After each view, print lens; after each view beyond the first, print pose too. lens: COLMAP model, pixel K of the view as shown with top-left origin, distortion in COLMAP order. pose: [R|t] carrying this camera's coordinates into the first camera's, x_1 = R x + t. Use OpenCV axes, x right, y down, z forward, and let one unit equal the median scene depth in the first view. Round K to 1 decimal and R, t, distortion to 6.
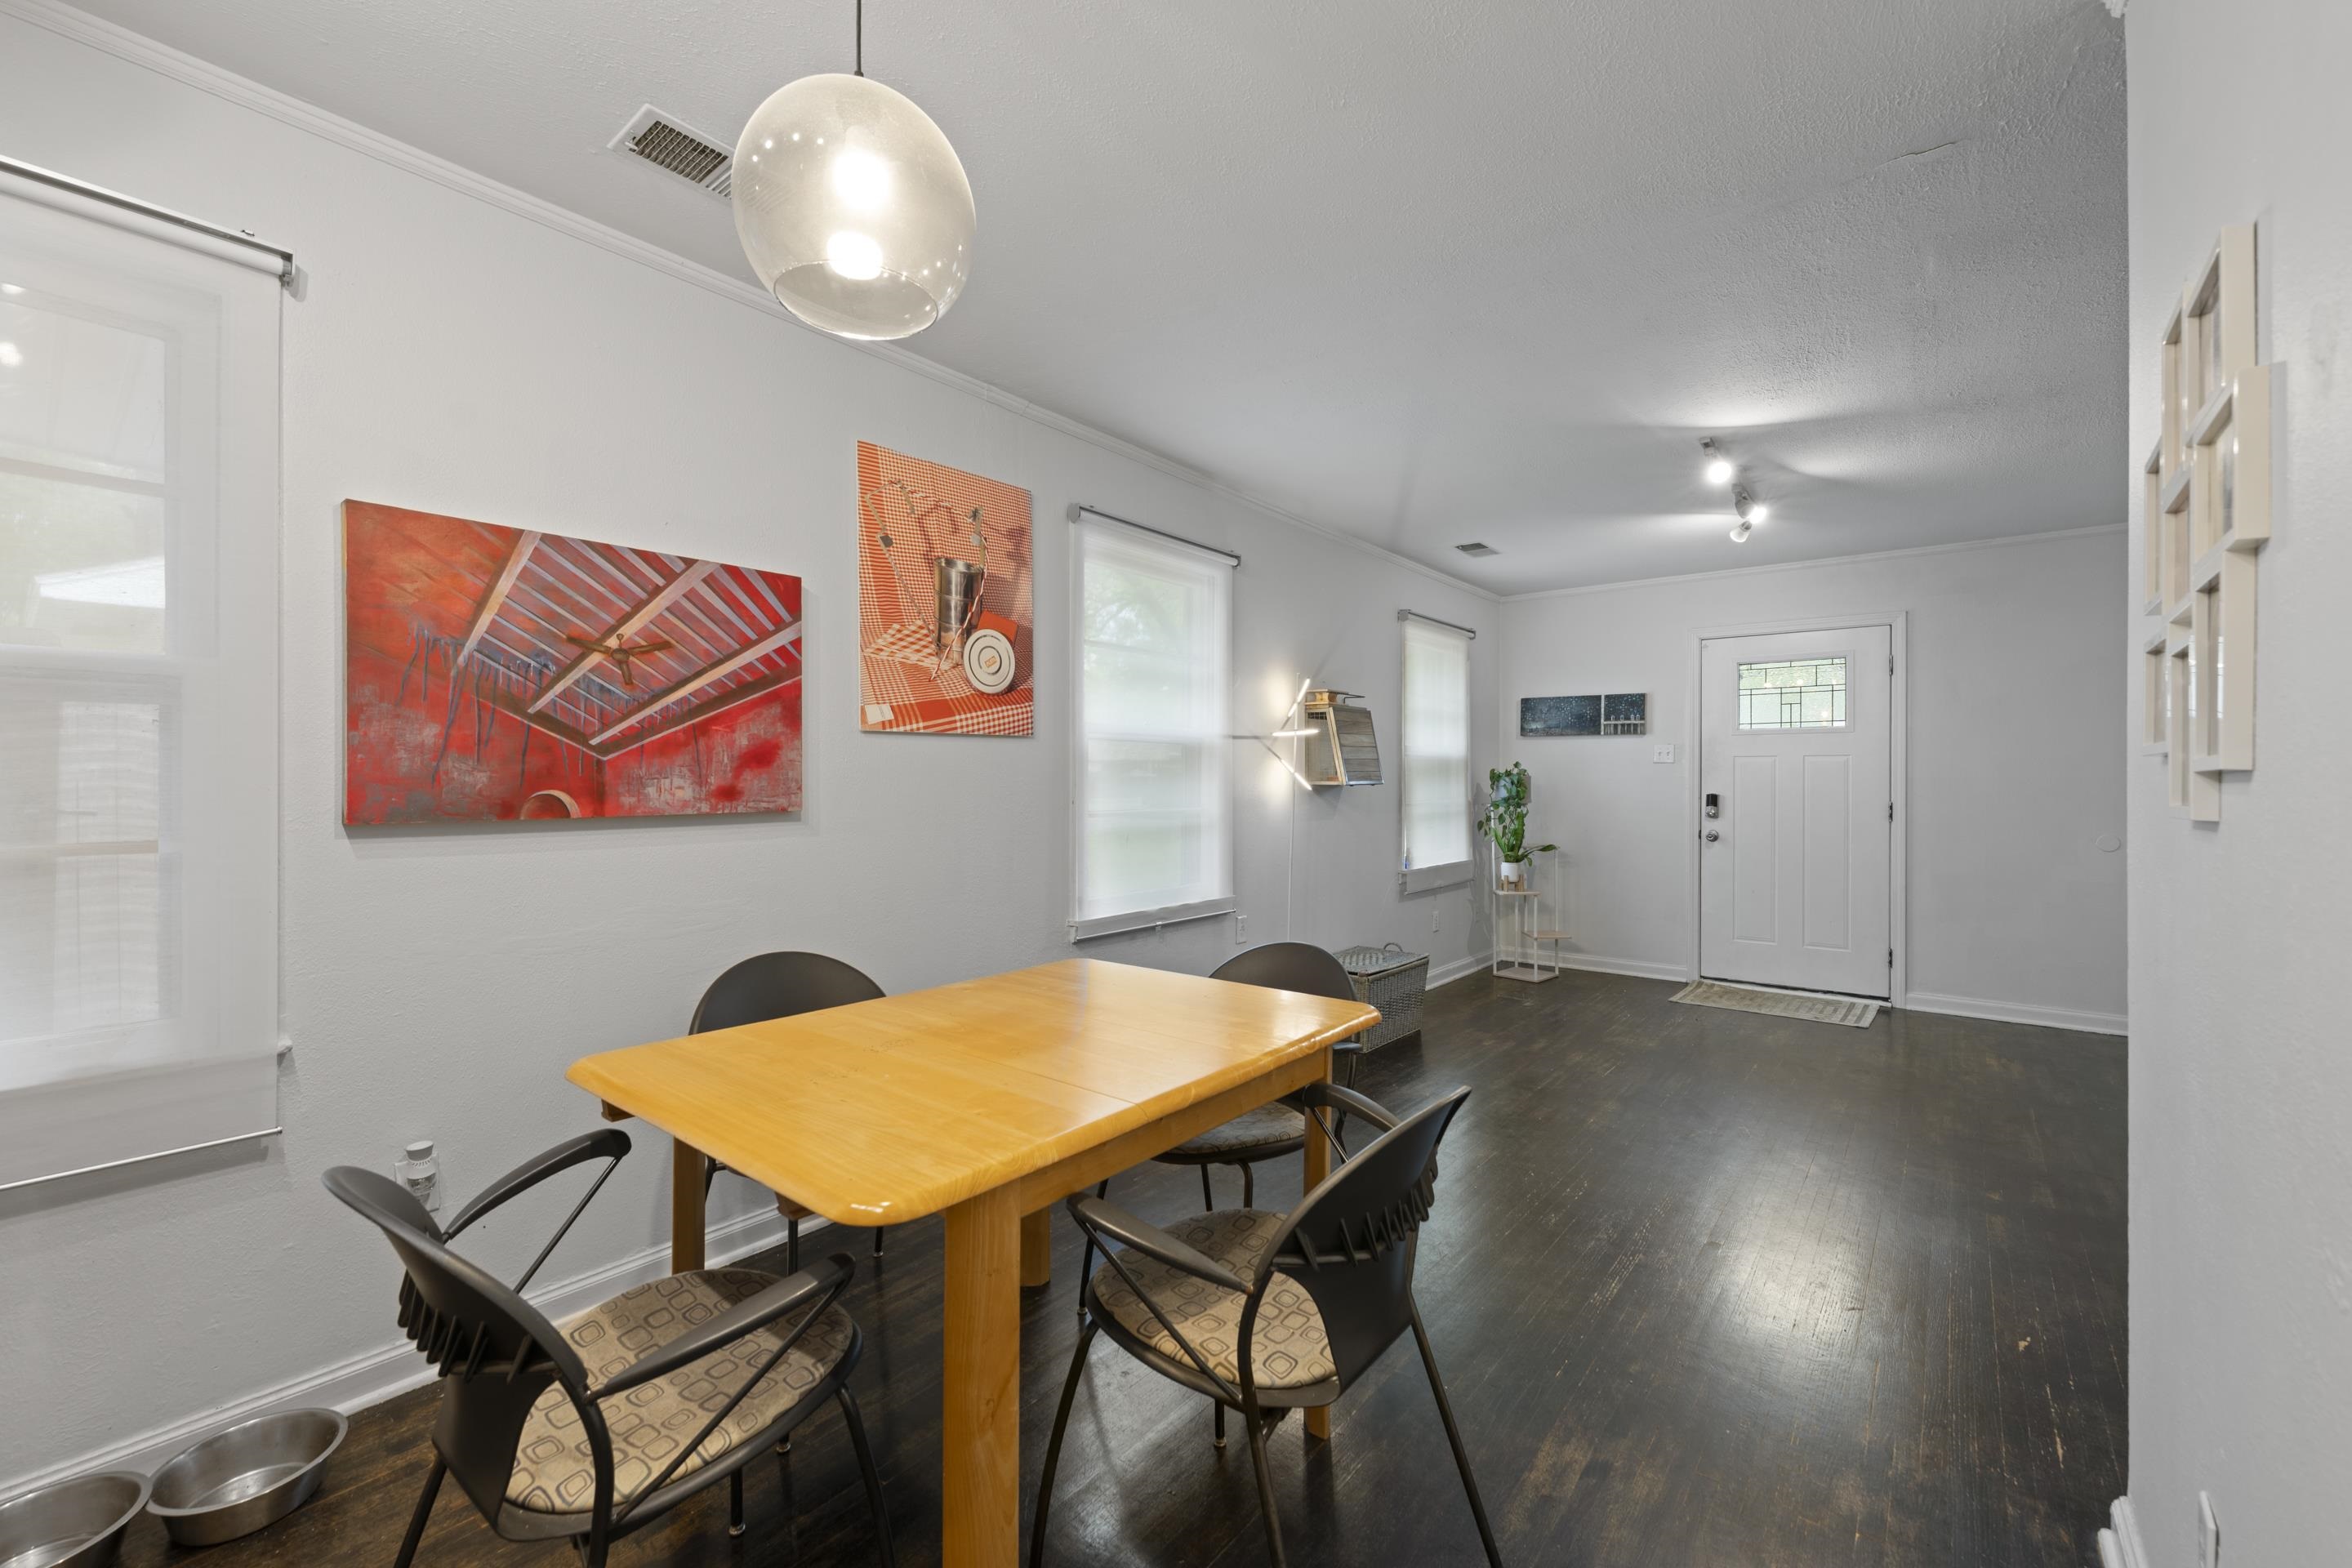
lens RADIAL K [[943.1, 0, 1190.5], [0, 943.1, 780.9], [0, 0, 1]] dist [0.010157, -0.000139]
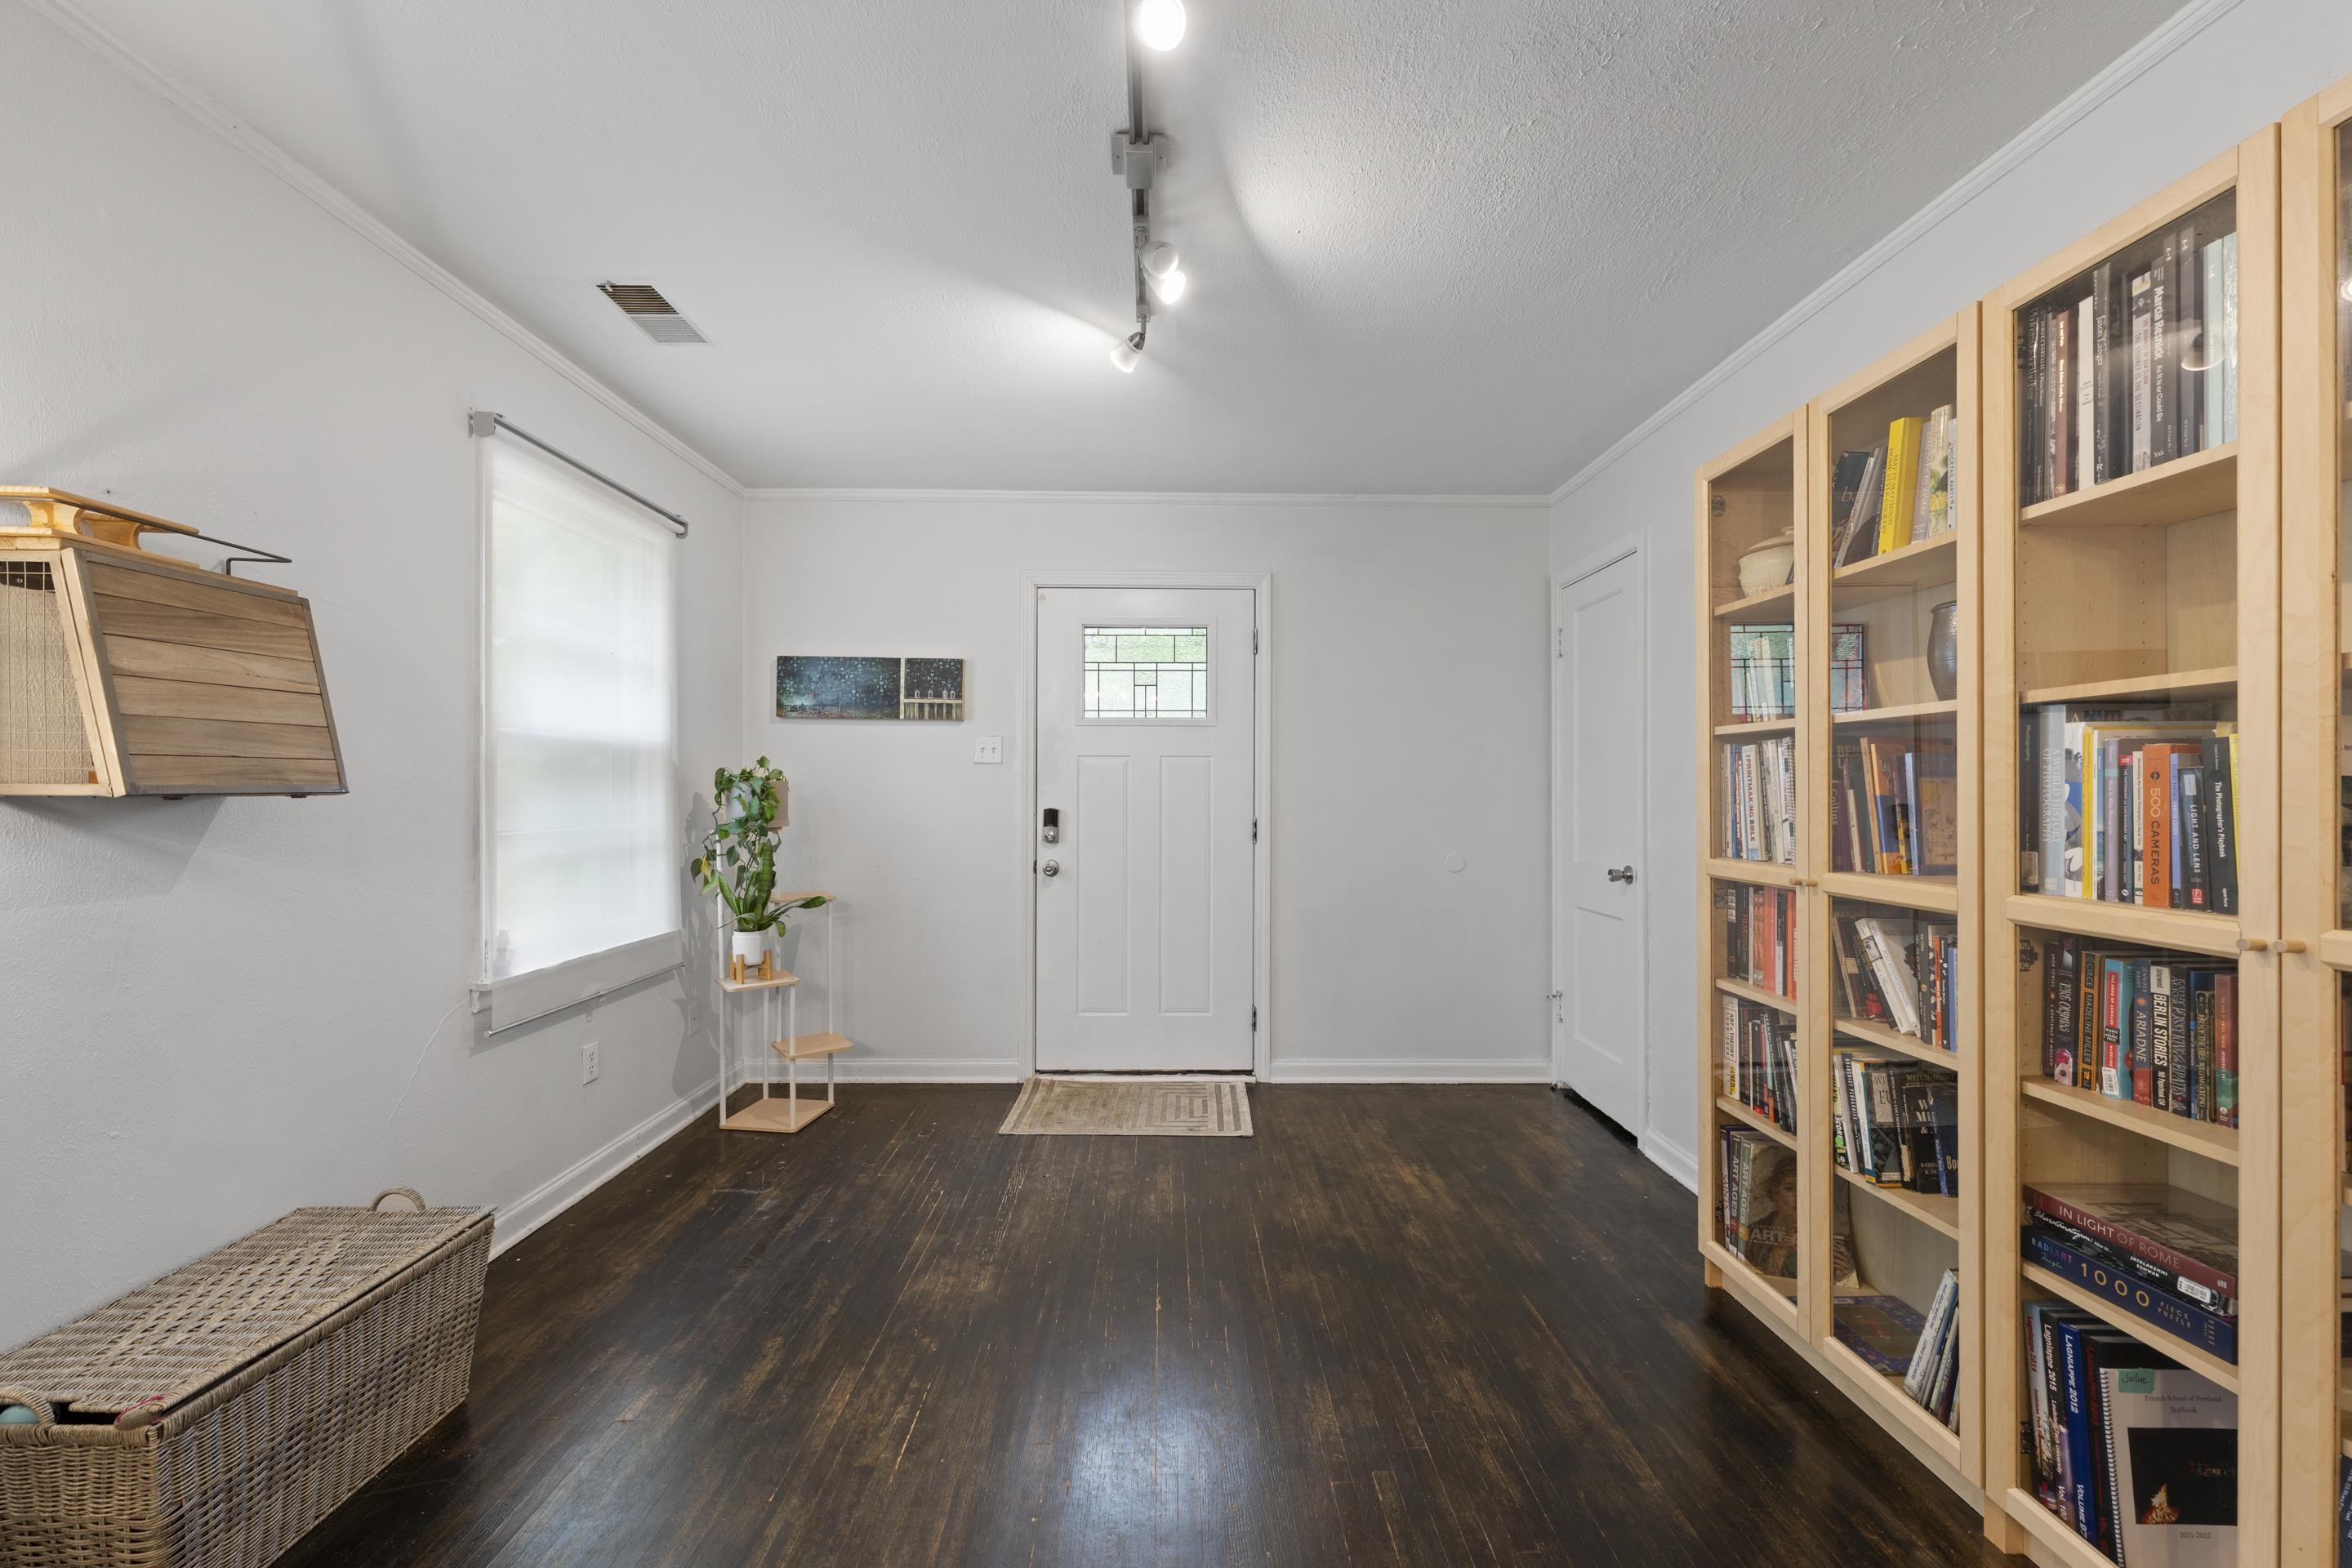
lens RADIAL K [[943.1, 0, 1176.5], [0, 943.1, 793.0], [0, 0, 1]] dist [0.010157, -0.000139]
pose [[0.772442, 0.000704, 0.635085, 0.193023], [-0.001137, 0.999999, 0.000275, 0.002242], [-0.635084, -0.000934, 0.772442, 0.431479]]
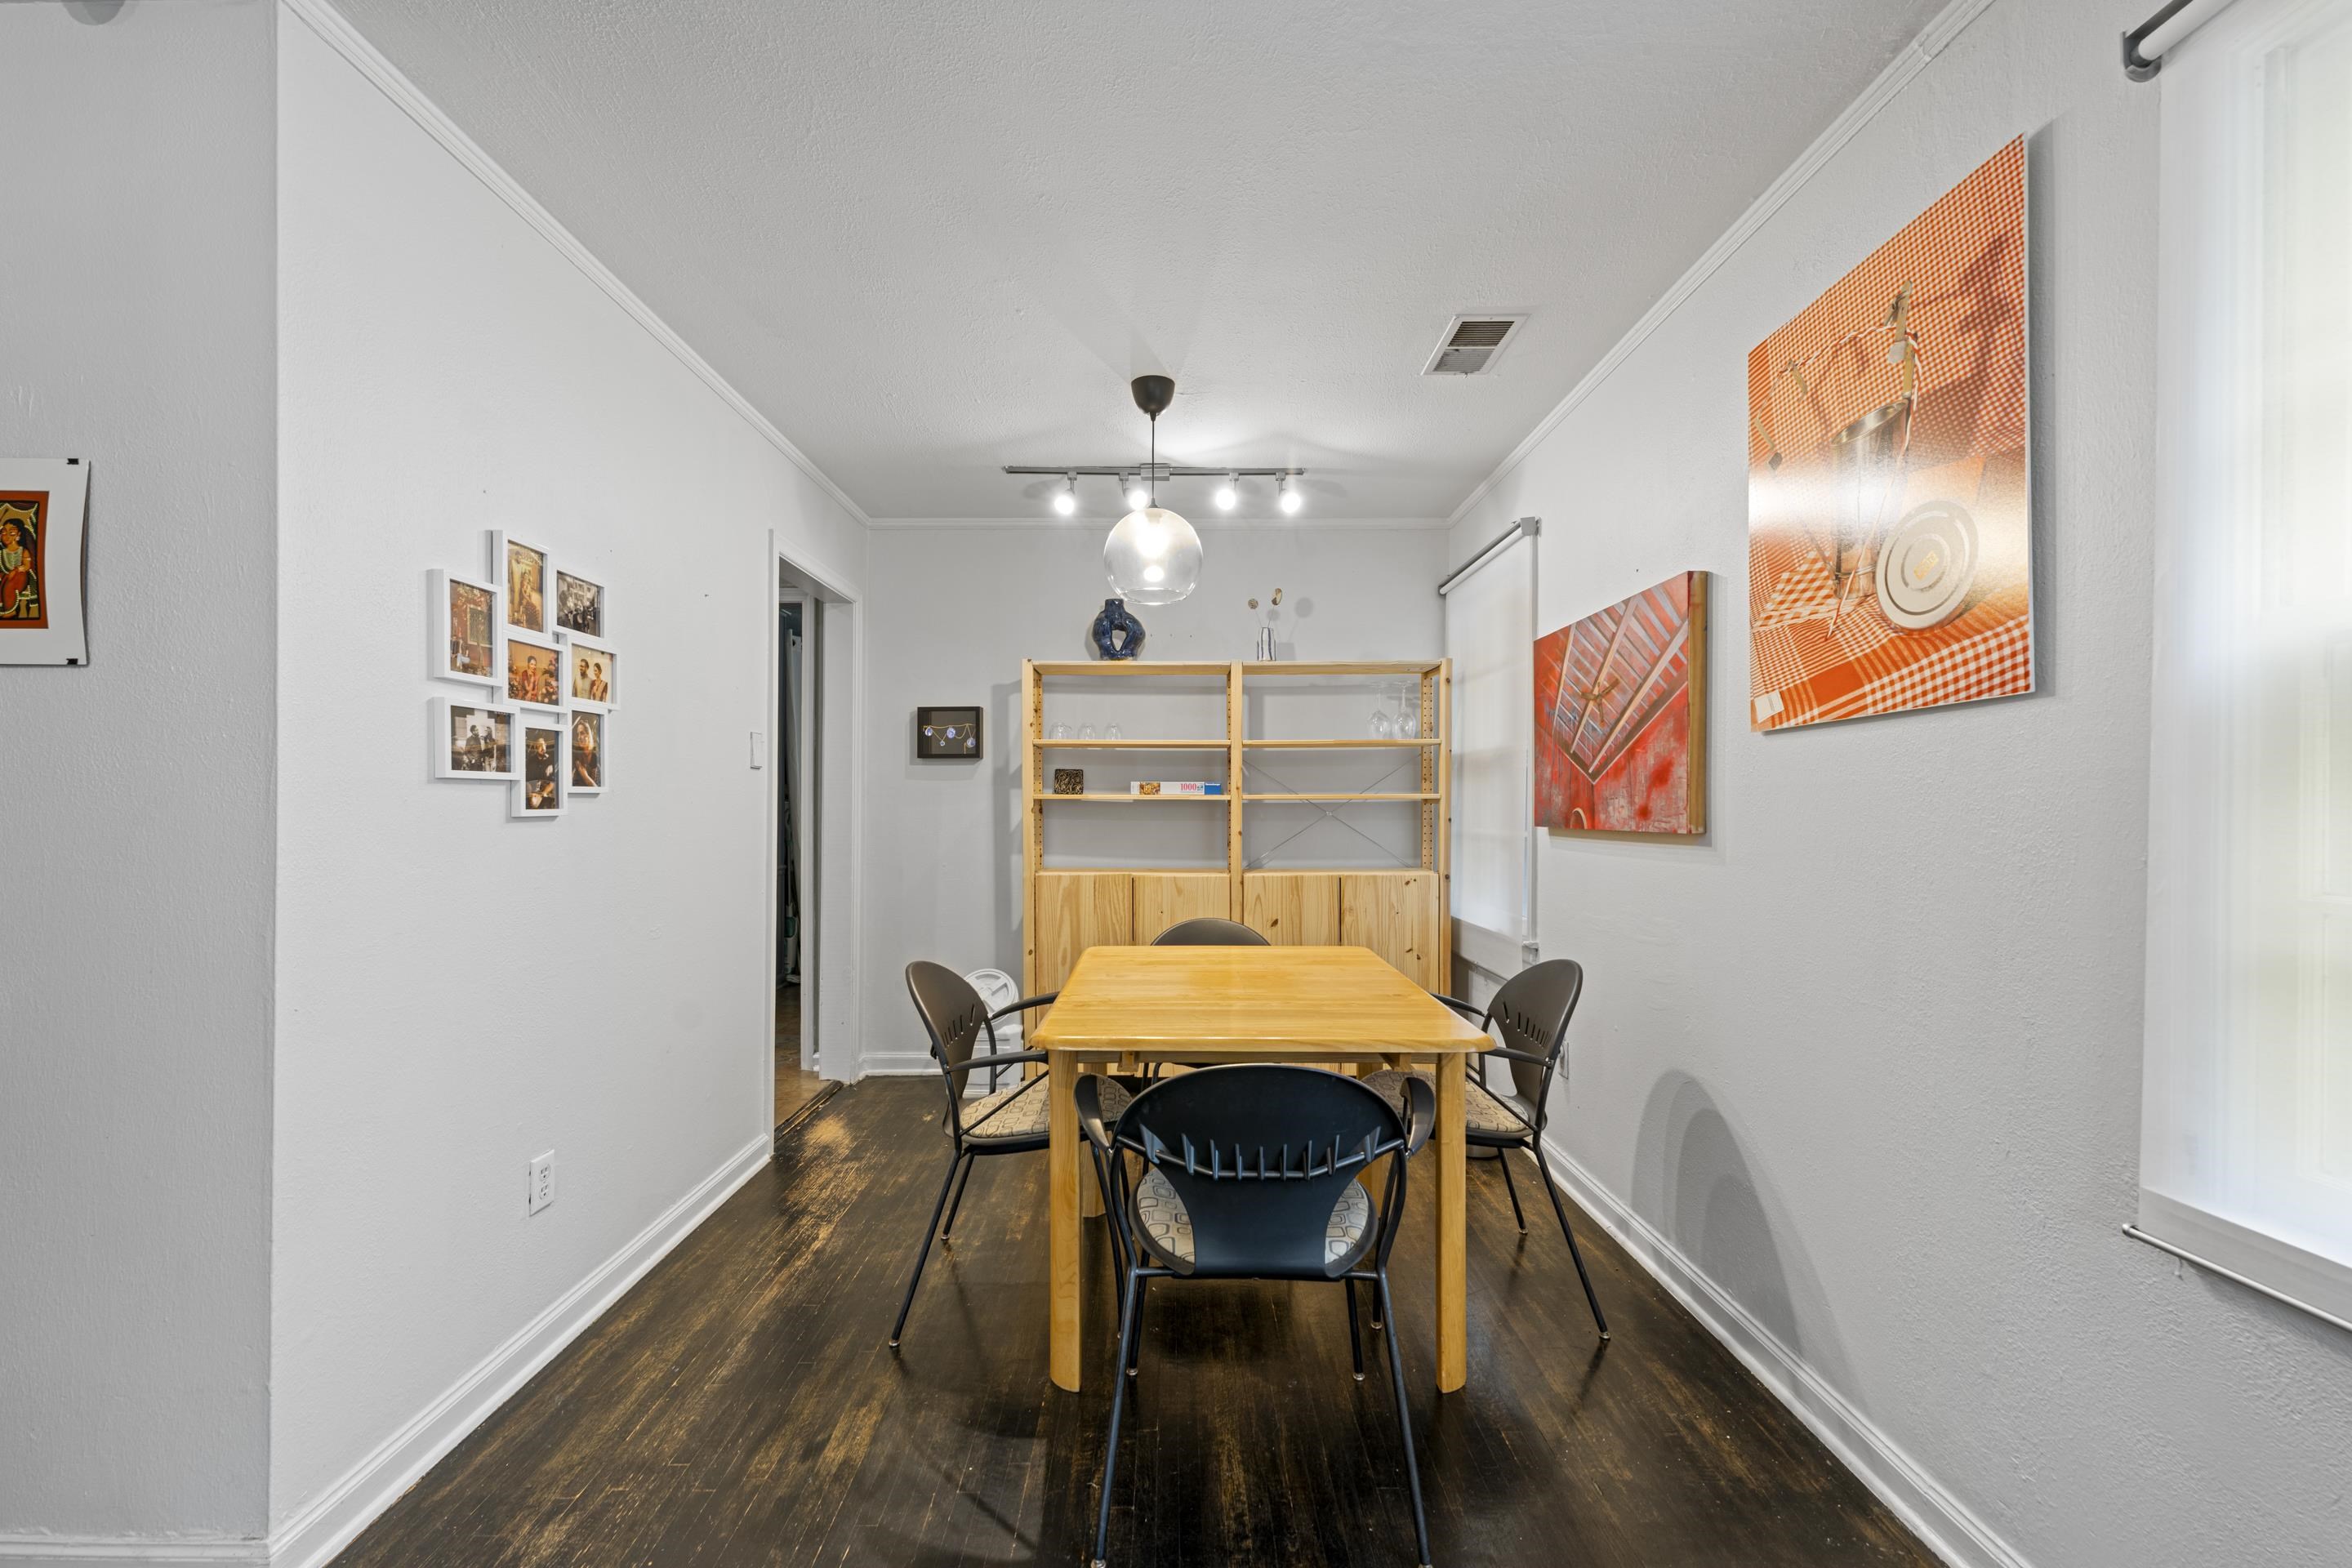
lens RADIAL K [[943.1, 0, 1161.3], [0, 943.1, 798.5], [0, 0, 1]] dist [0.010157, -0.000139]
pose [[-0.787887, -0.006443, -0.615787, 0.242035], [-0.002901, 0.999973, -0.006750, 0.002908], [0.615813, -0.003532, -0.787884, 0.643968]]
